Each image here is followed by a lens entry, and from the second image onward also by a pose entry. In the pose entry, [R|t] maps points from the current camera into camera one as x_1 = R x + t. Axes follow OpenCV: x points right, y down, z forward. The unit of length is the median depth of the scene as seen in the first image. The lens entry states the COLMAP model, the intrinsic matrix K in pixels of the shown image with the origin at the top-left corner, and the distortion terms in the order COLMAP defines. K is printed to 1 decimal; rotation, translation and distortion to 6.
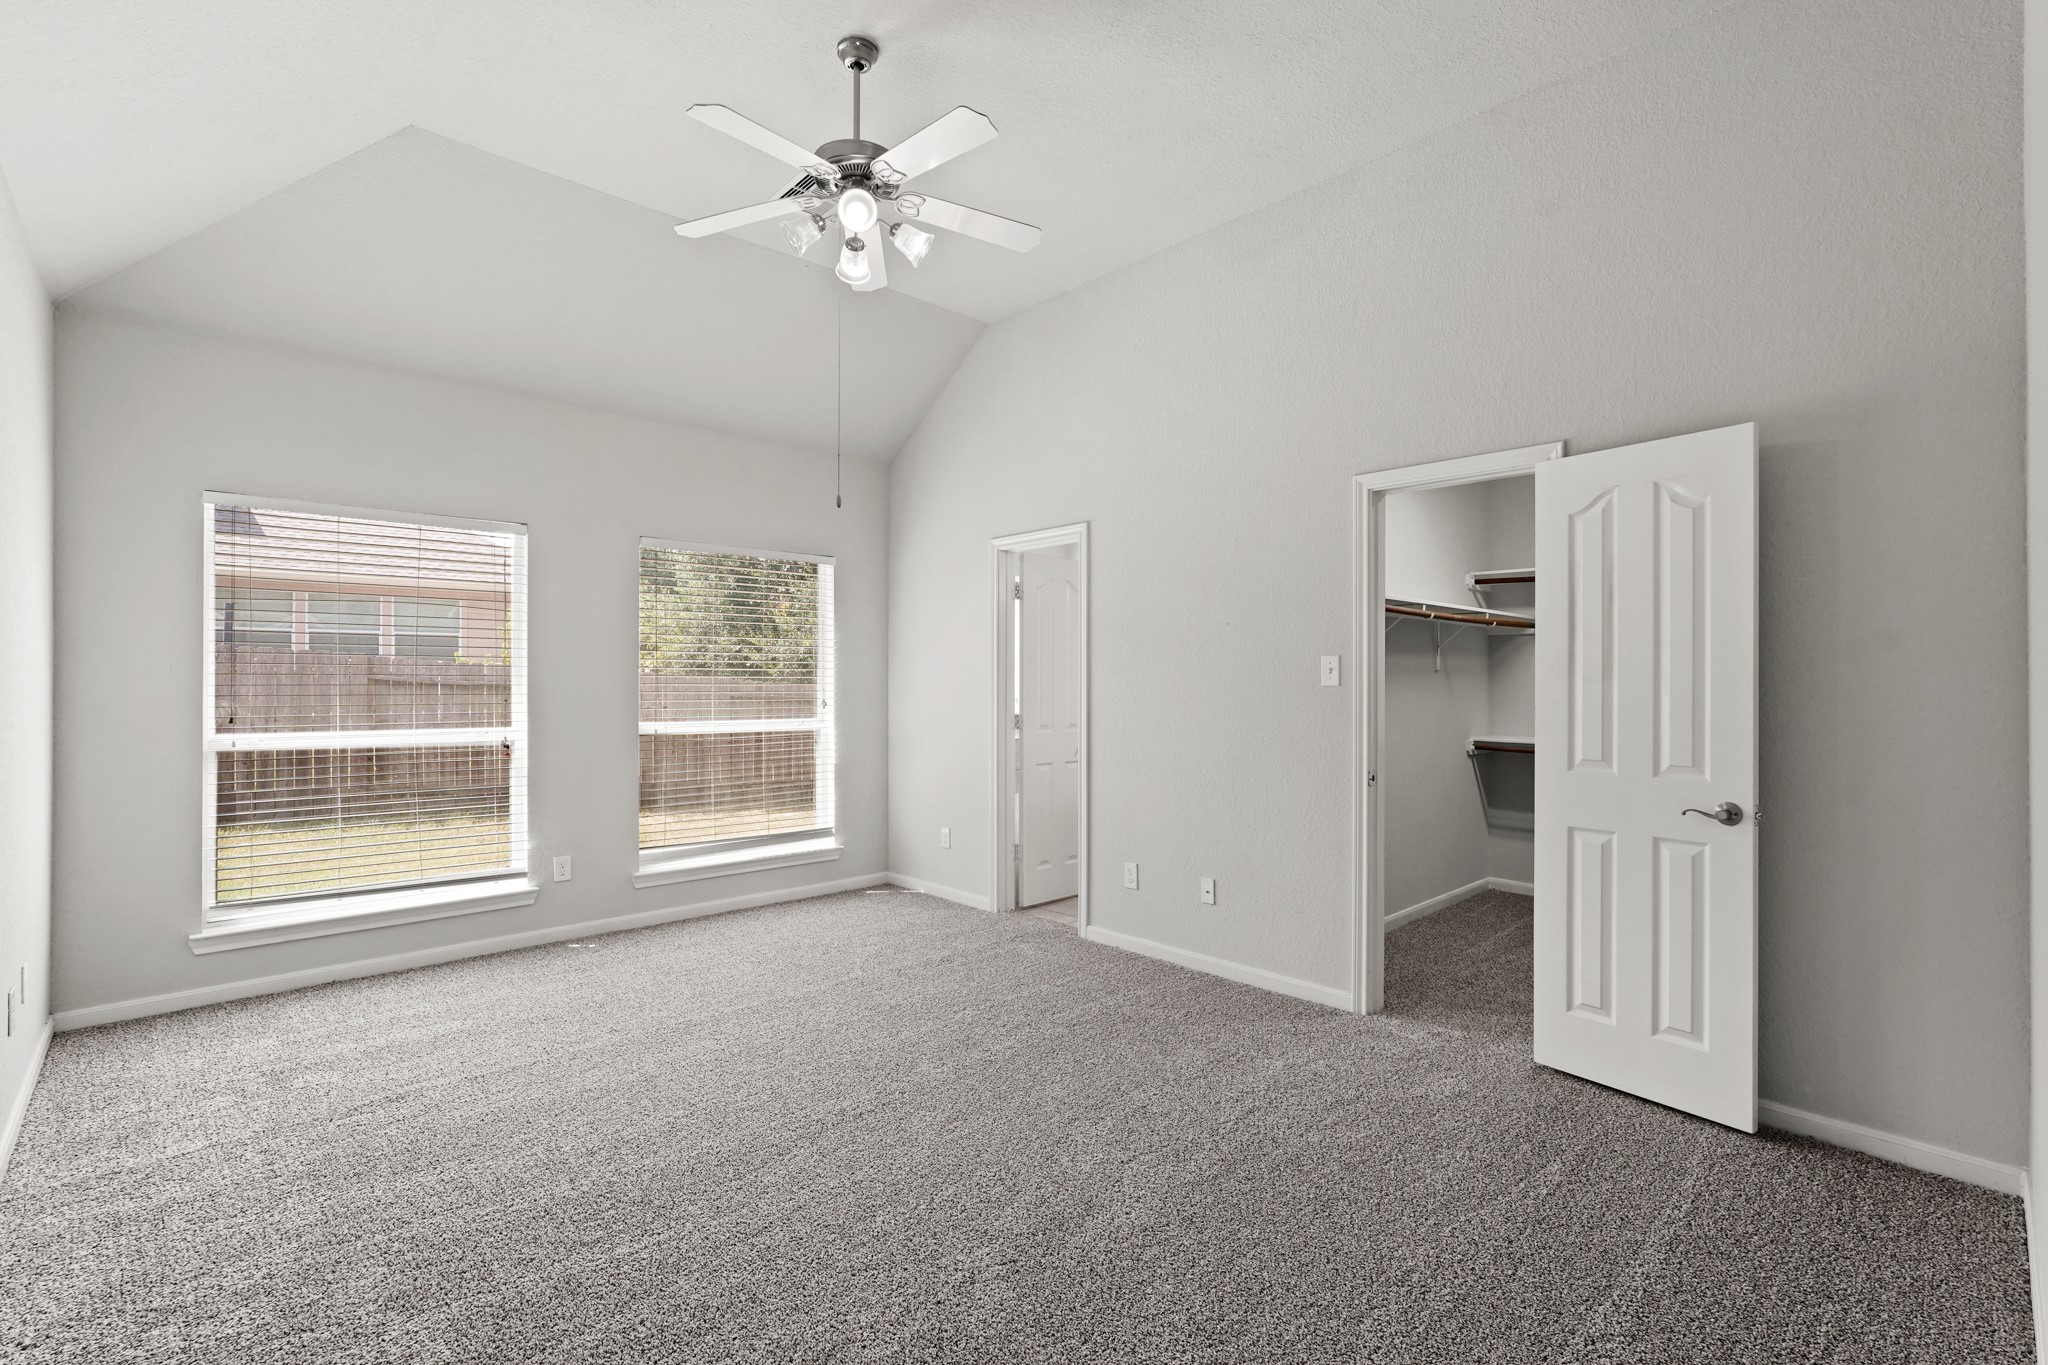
lens RADIAL K [[922.7, 0, 1023.8], [0, 922.7, 675.7], [0, 0, 1]] dist [-0.003447, -0.000501]
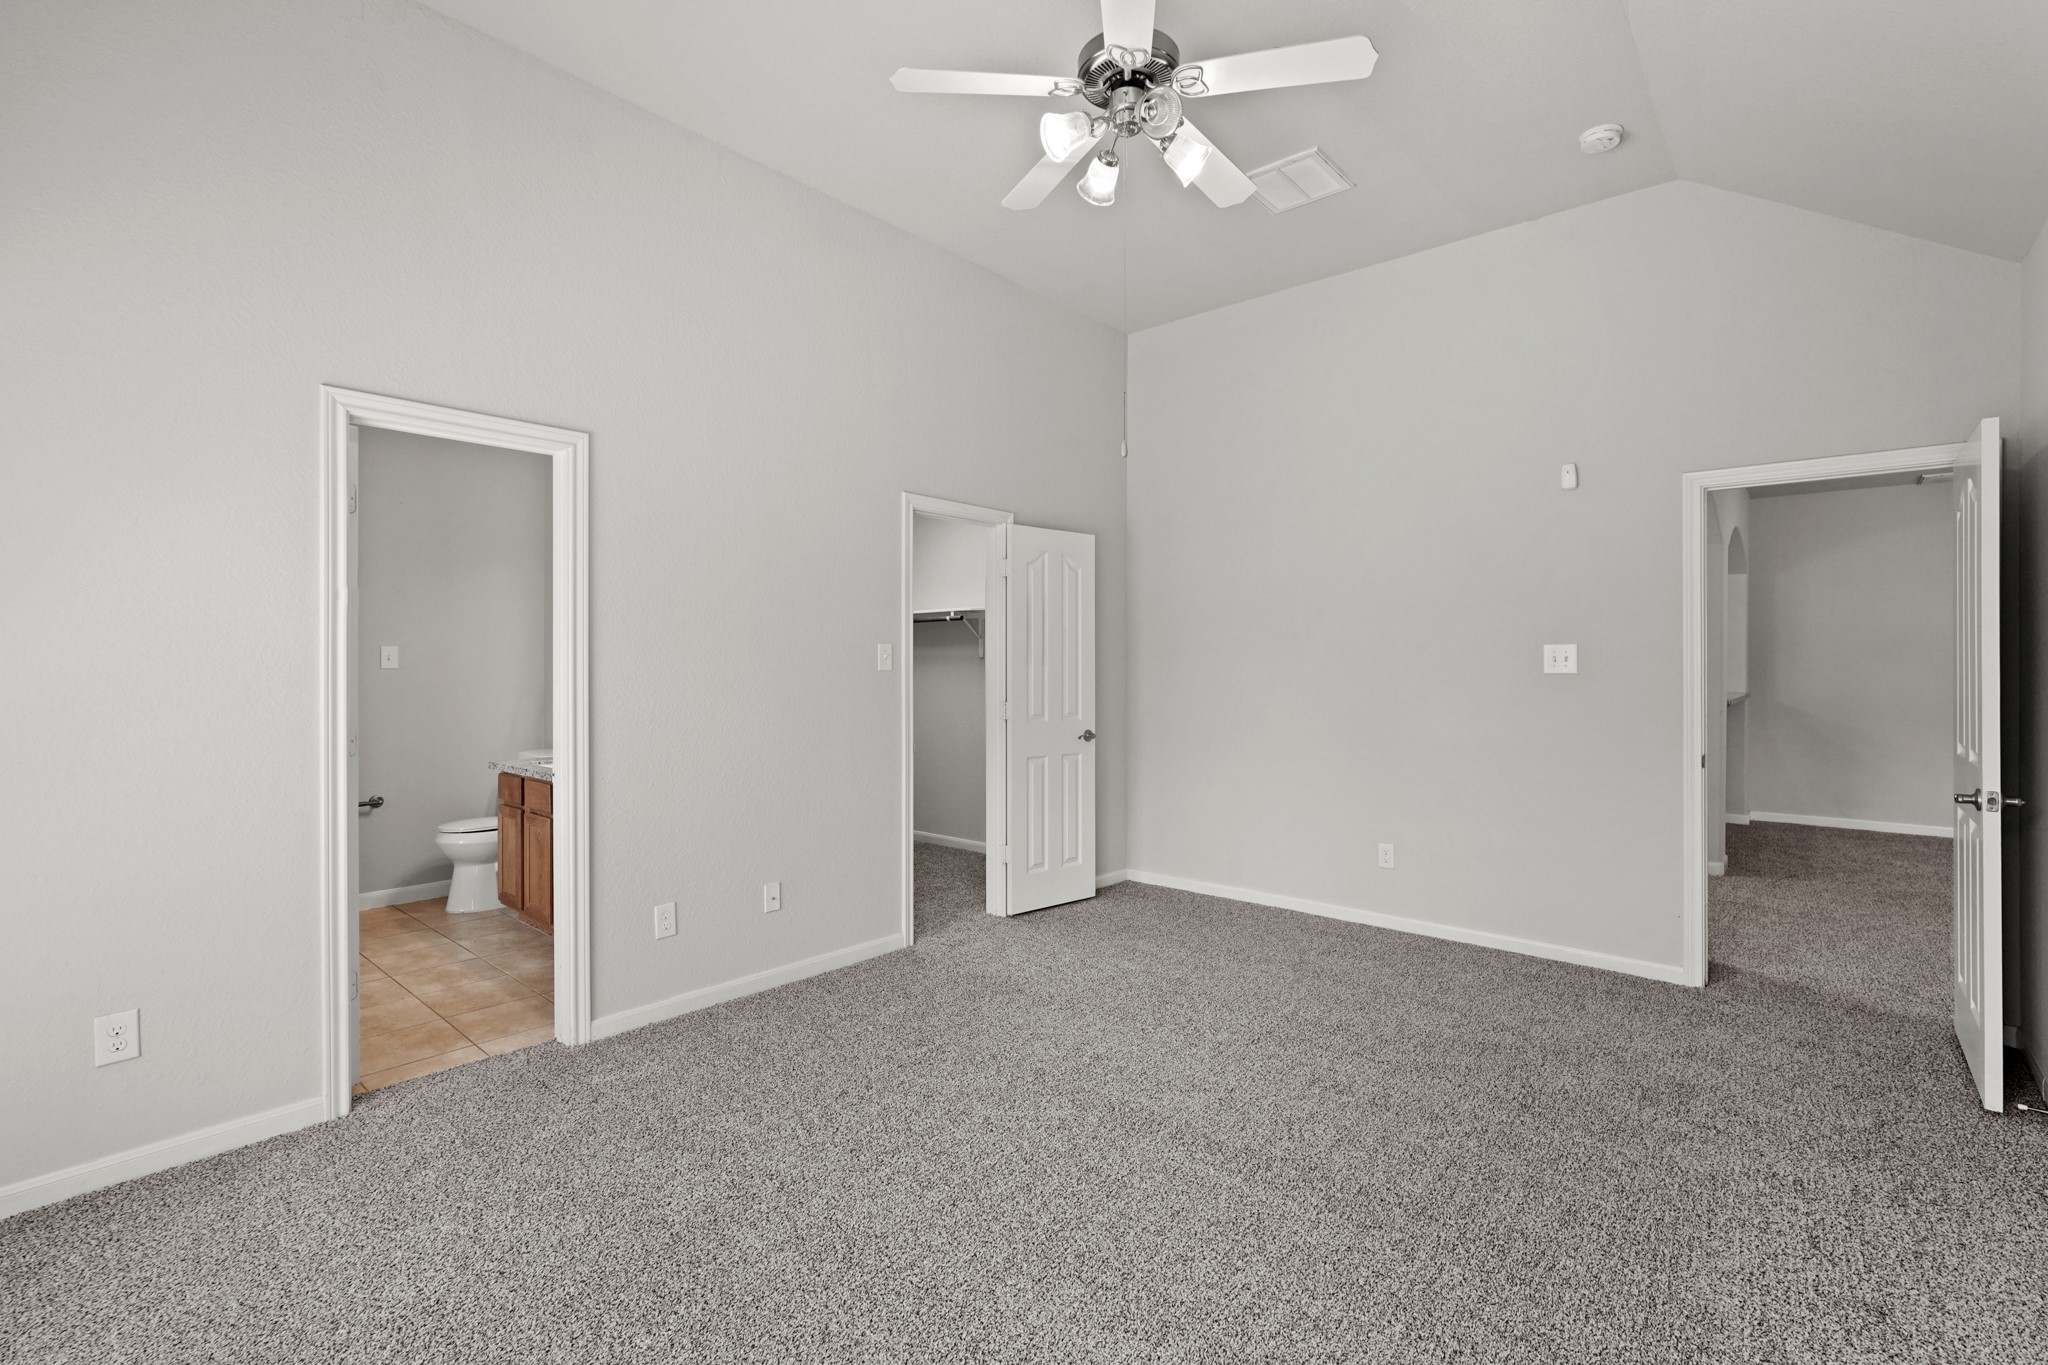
lens RADIAL K [[922.7, 0, 1023.6], [0, 922.7, 680.9], [0, 0, 1]] dist [-0.003447, -0.000501]
pose [[-0.099808, -0.000387, 0.995007, -0.752476], [0.005747, 0.999983, 0.000965, 0.021852], [-0.994990, 0.005815, -0.099804, 0.871514]]
